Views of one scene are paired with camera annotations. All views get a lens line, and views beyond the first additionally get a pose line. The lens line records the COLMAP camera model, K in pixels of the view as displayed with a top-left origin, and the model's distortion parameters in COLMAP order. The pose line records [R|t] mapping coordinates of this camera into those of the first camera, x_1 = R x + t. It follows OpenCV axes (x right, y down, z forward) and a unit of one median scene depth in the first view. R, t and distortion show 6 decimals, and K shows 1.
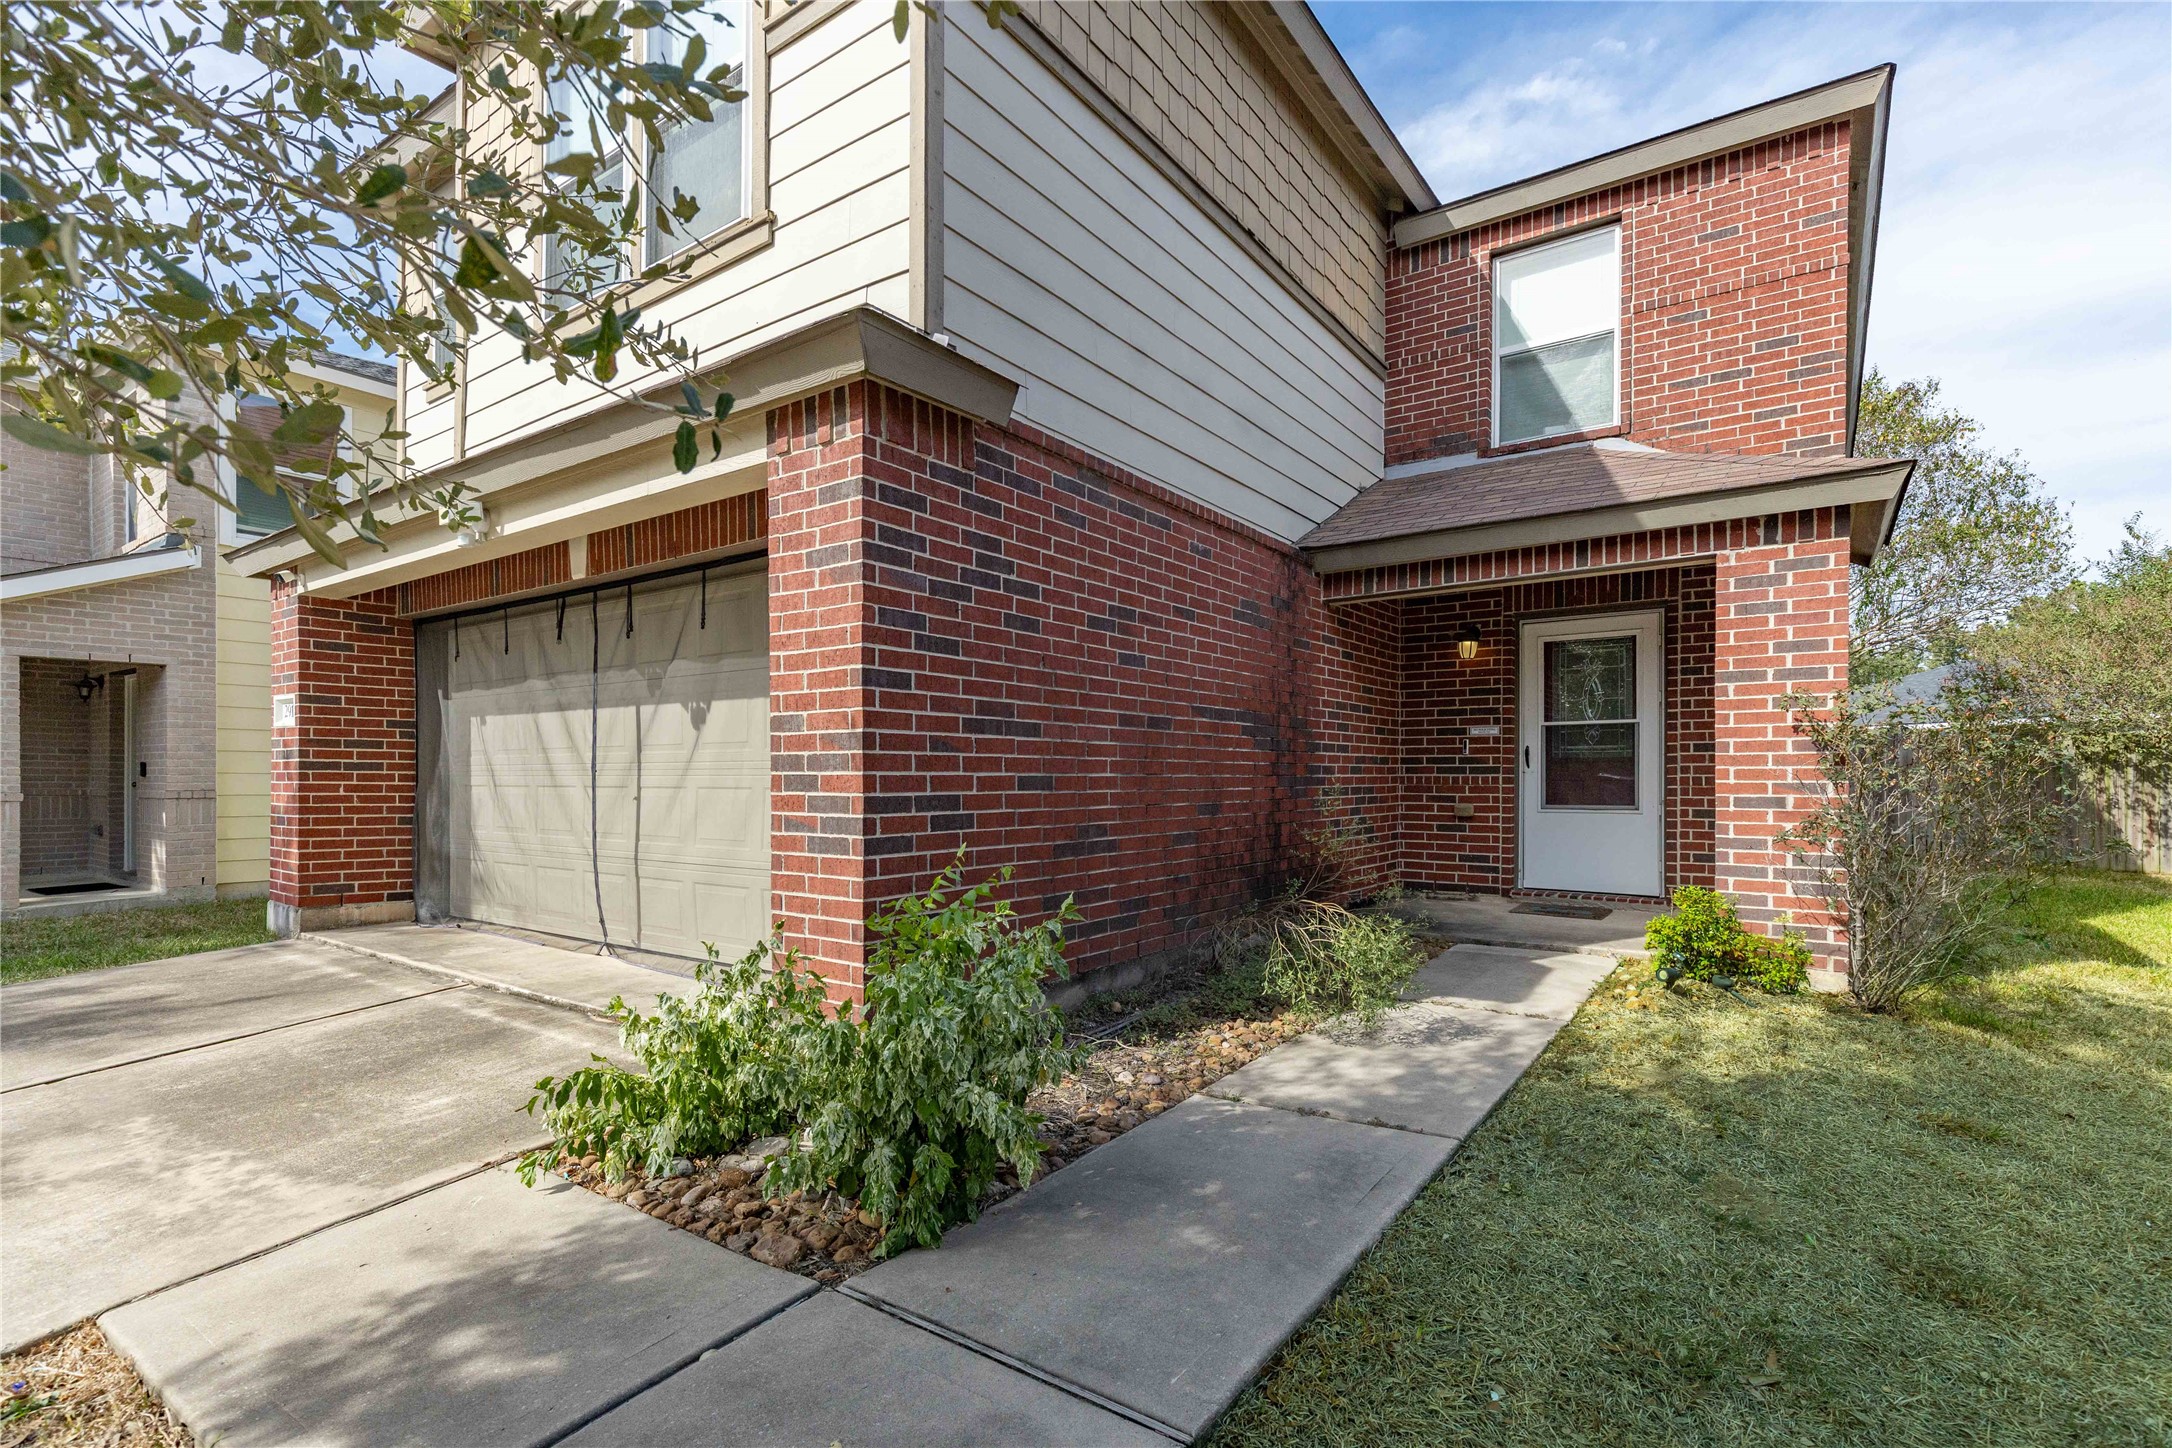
lens RADIAL K [[1074.8, 0, 1023.4], [0, 1074.8, 782.6], [0, 0, 1]] dist [0.005351, -0.000520]
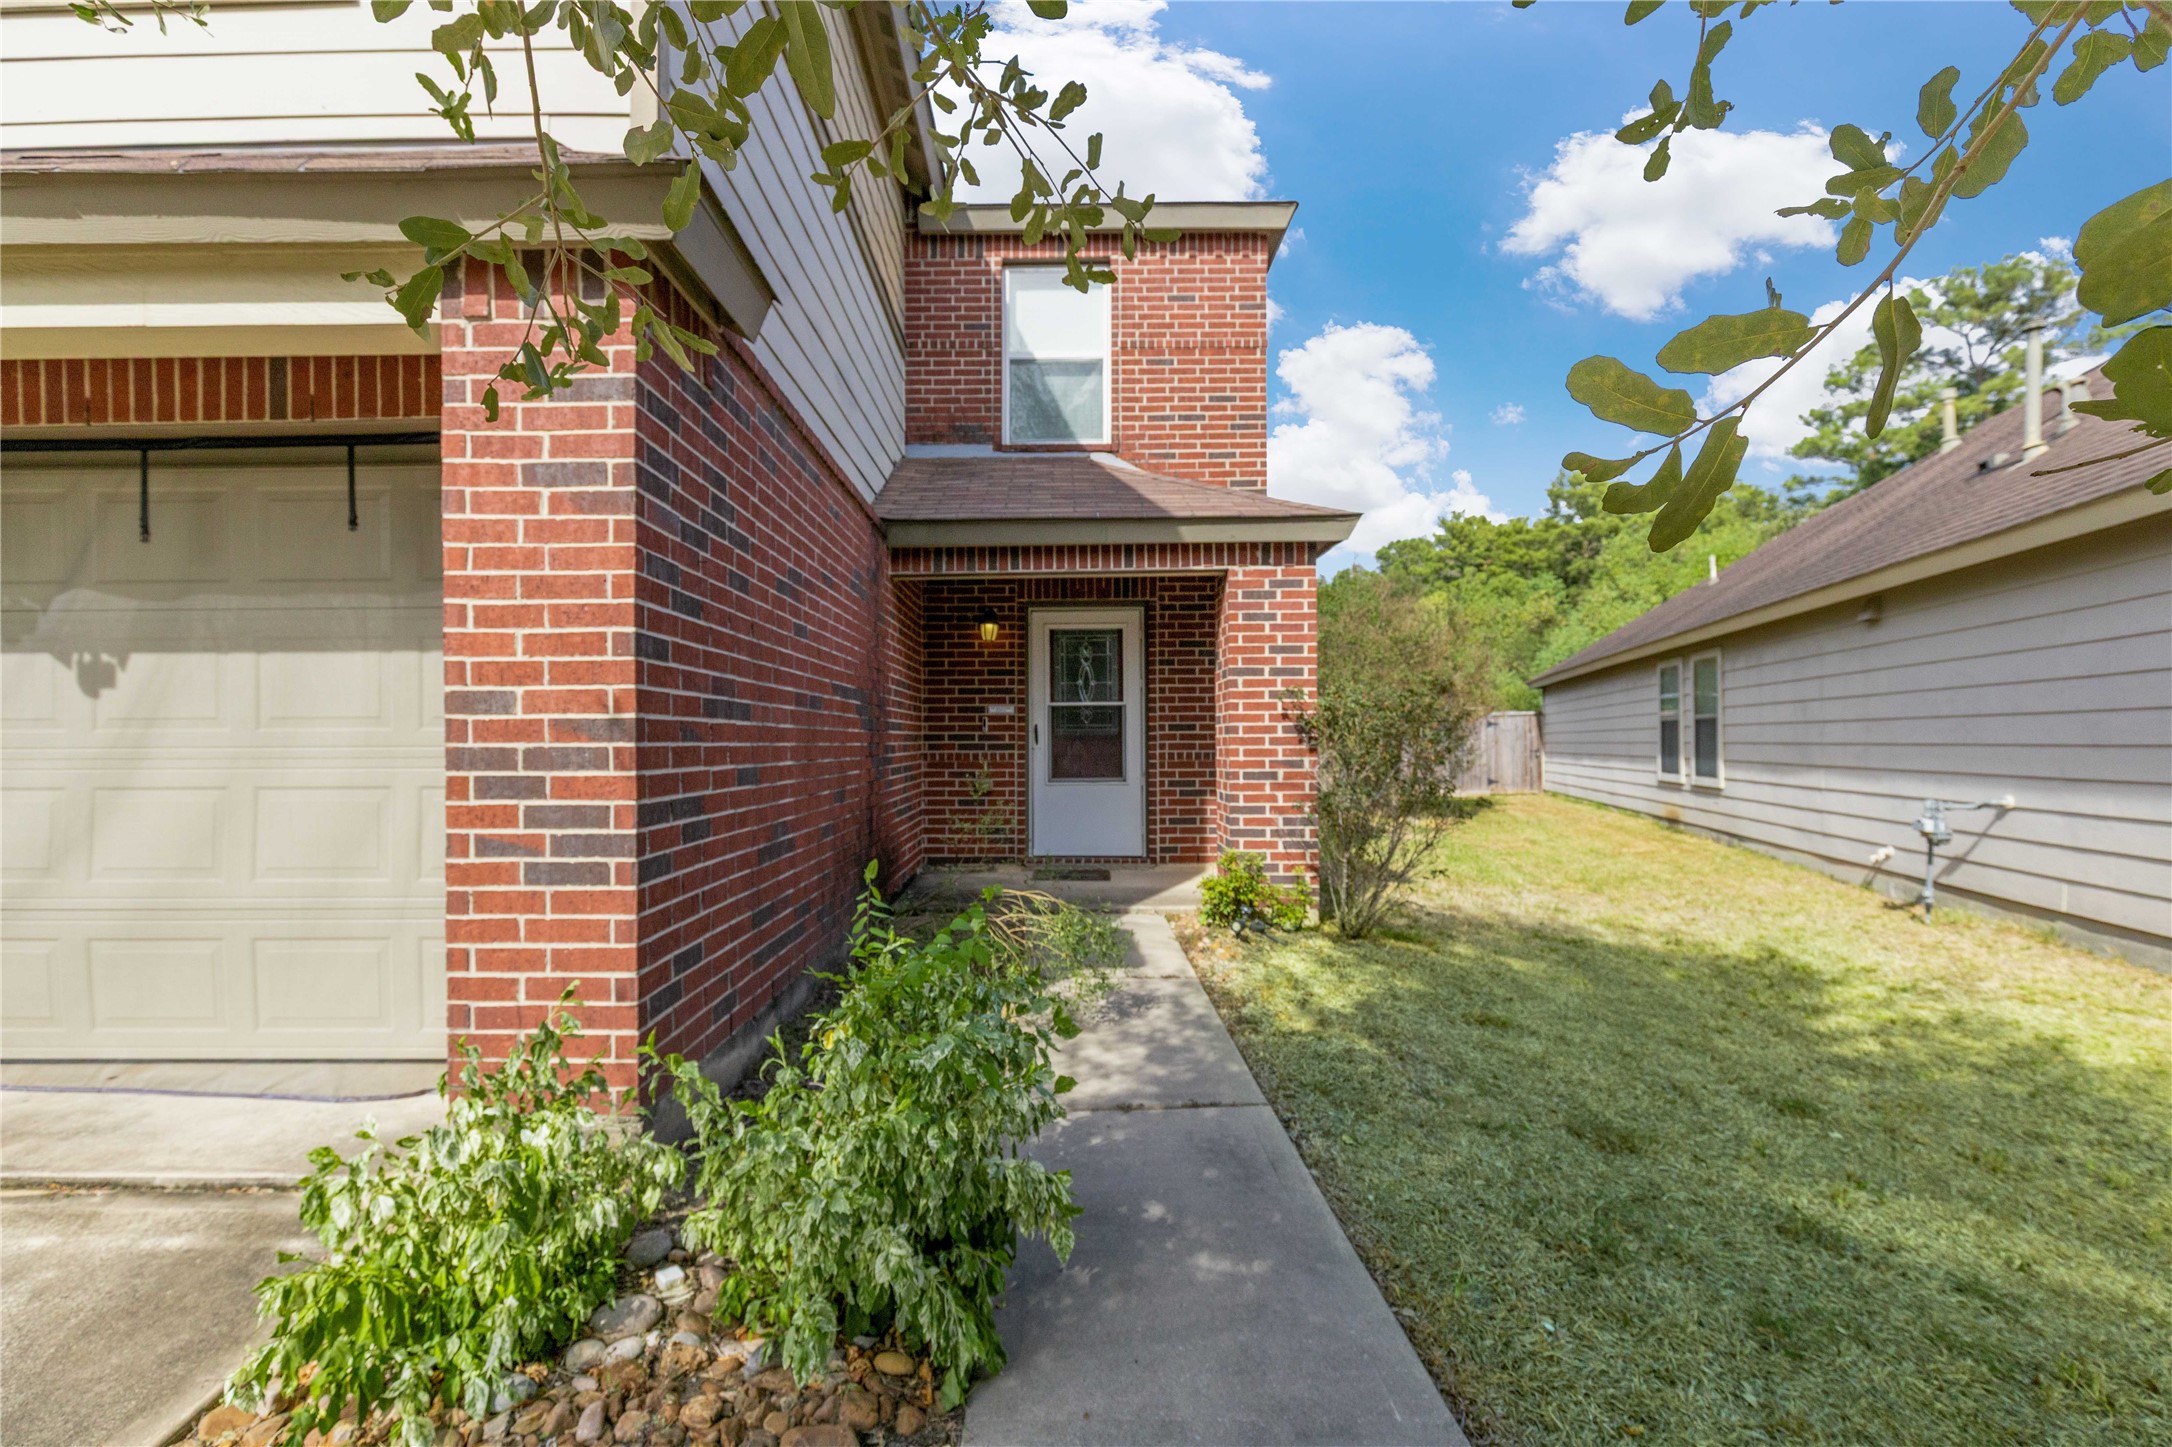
lens RADIAL K [[1102.3, 0, 1078.3], [0, 1102.3, 738.1], [0, 0, 1]] dist [-0.004753, -0.001320]
pose [[0.794045, -0.000877, 0.607858, -0.185960], [0.006670, 0.999951, -0.007271, -0.012941], [-0.607822, 0.009828, 0.794012, 0.104491]]
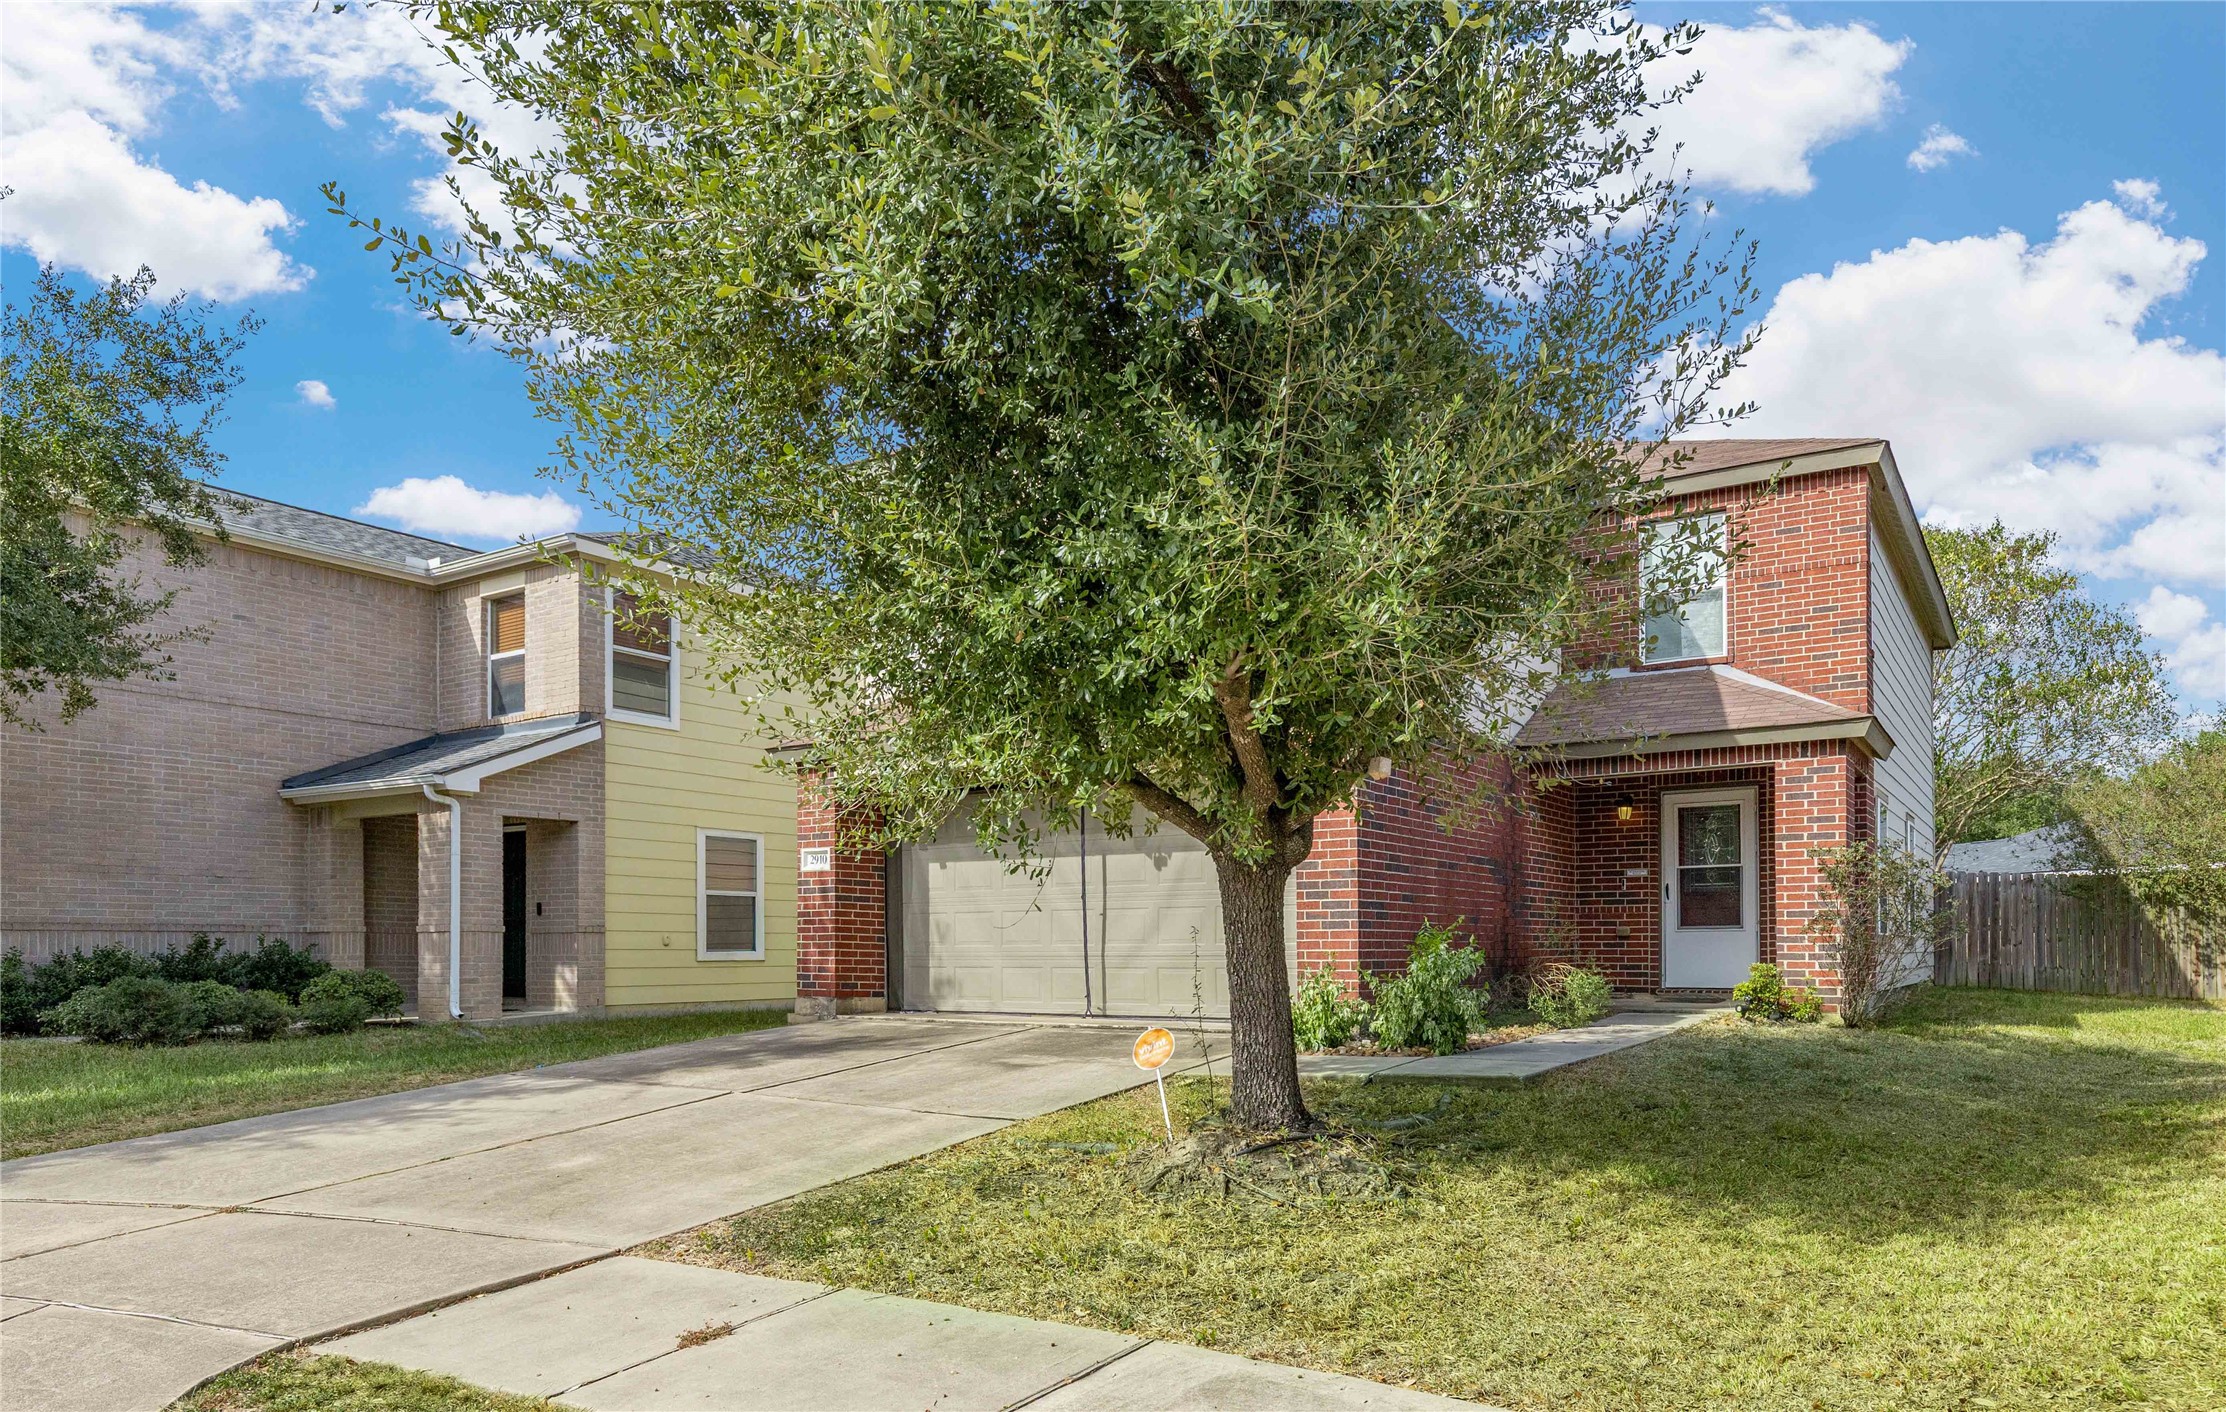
lens RADIAL K [[1590.0, 0, 1111.1], [0, 1590.0, 948.9], [0, 0, 1]] dist [-0.004905, 0.001841]
pose [[0.995629, -0.006789, 0.093149, -0.462544], [0.007510, 0.999945, -0.007388, 0.063974], [-0.093094, 0.008055, 0.995625, -1.029955]]
